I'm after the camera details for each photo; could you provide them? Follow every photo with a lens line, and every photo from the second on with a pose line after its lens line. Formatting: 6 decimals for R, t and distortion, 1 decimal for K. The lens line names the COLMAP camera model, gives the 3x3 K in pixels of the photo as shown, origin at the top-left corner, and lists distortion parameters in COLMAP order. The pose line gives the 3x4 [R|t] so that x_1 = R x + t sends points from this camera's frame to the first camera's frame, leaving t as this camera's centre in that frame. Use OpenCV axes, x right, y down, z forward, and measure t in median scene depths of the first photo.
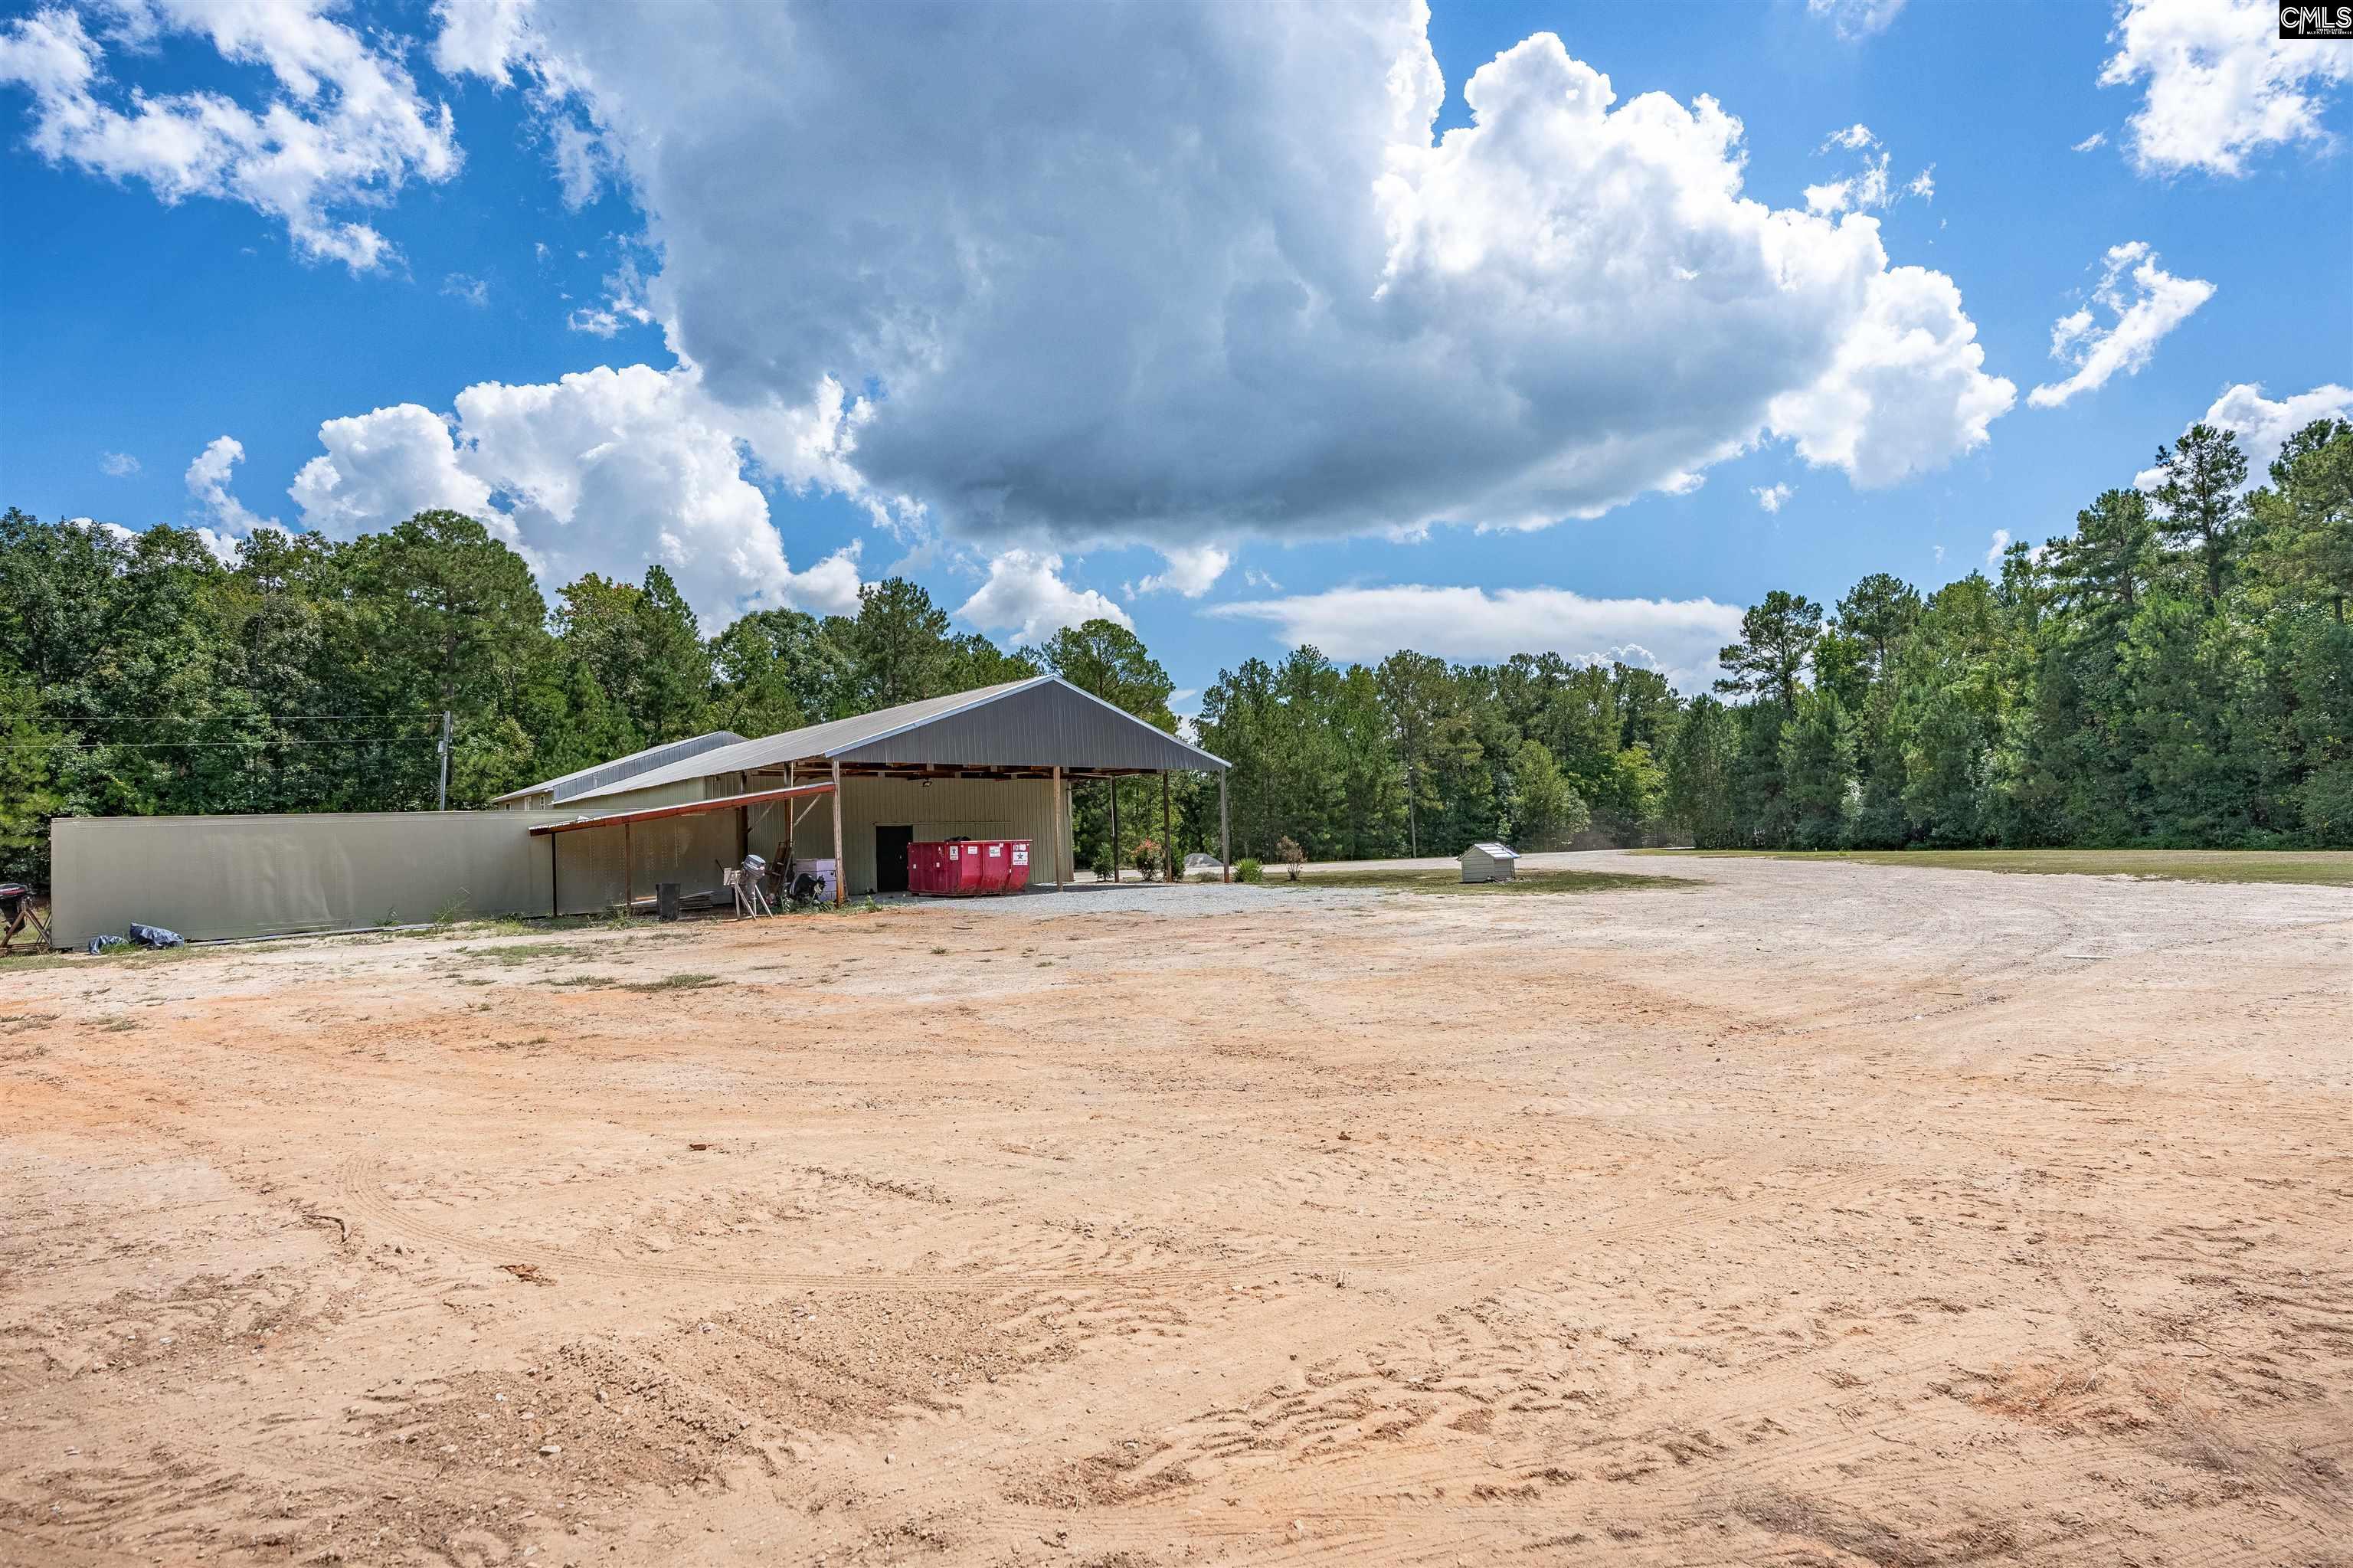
lens RADIAL K [[1121.5, 0, 1188.9], [0, 1121.5, 789.7], [0, 0, 1]] dist [-0.053998, 0.022894]
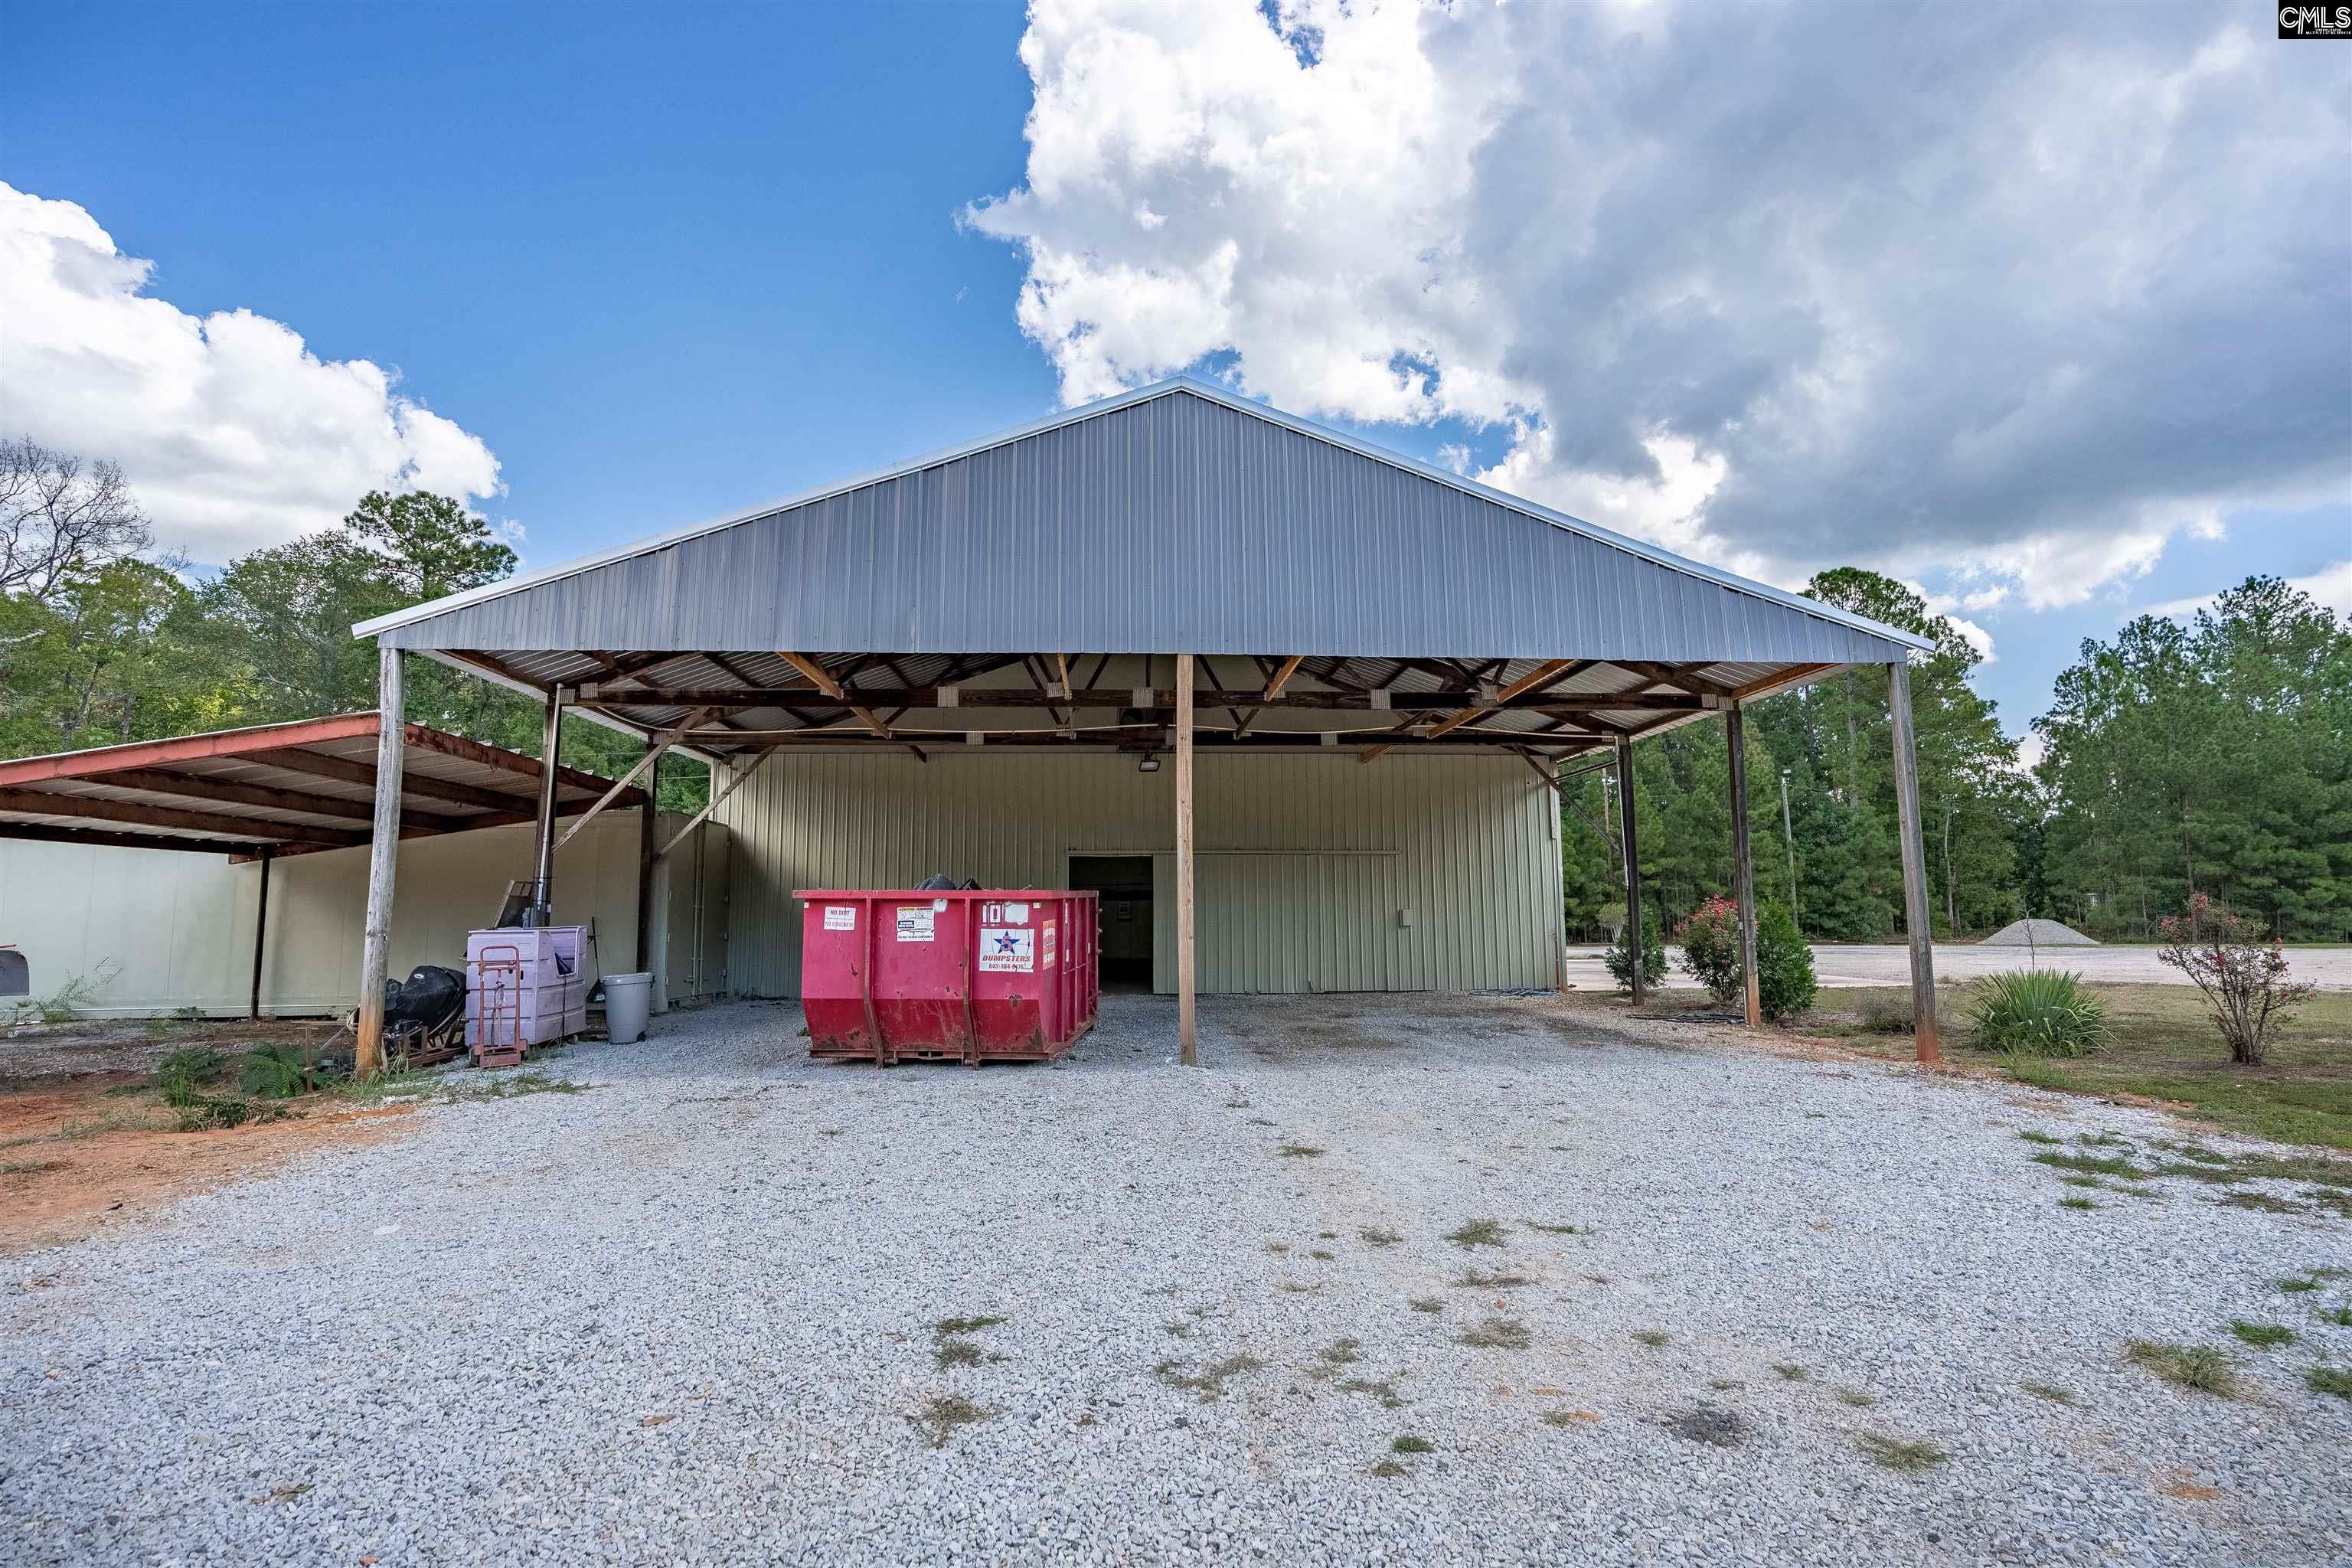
lens RADIAL K [[1121.0, 0, 1188.4], [0, 1121.0, 789.7], [0, 0, 1]] dist [-0.053998, 0.022894]
pose [[0.778784, -0.036087, -0.626254, 0.065813], [0.008695, 0.998869, -0.046746, 0.026452], [0.627232, 0.030960, 0.778217, 0.650193]]
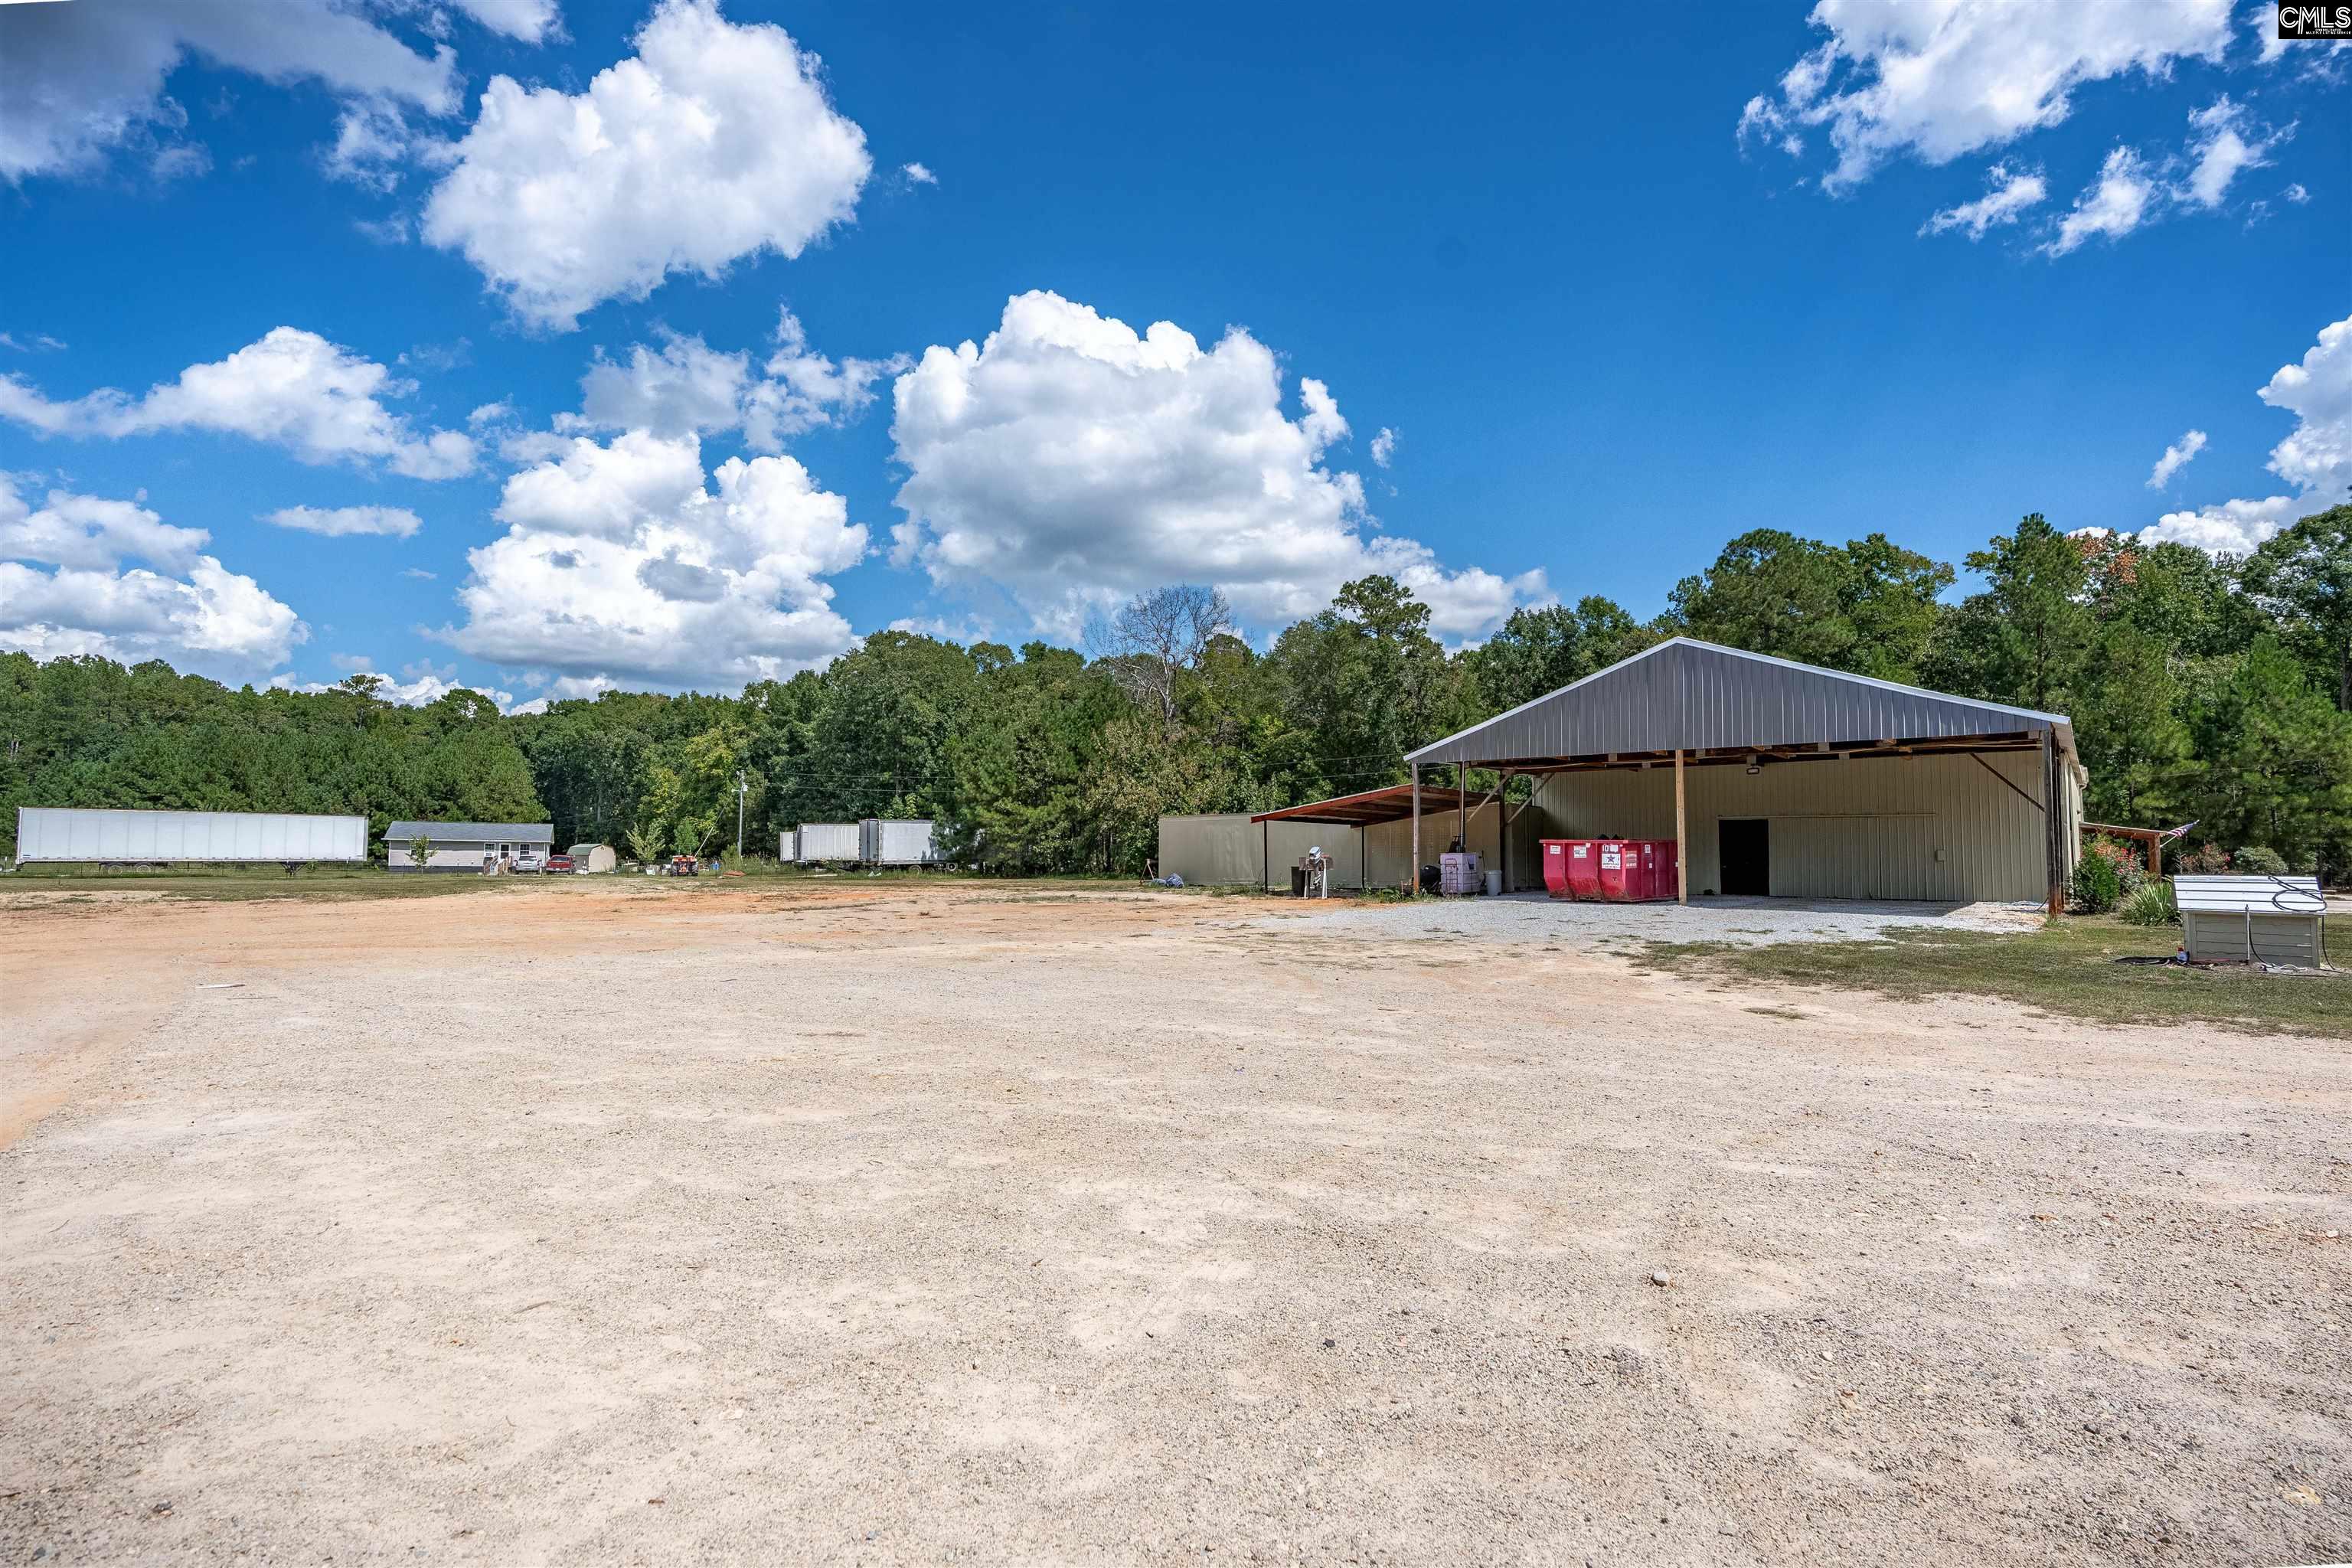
lens RADIAL K [[1121.0, 0, 1188.4], [0, 1121.0, 789.7], [0, 0, 1]] dist [-0.053998, 0.022894]
pose [[0.127599, -0.015746, -0.991701, 0.544917], [0.036574, 0.999269, -0.011160, 0.002833], [0.991151, -0.034847, 0.128081, 0.464761]]
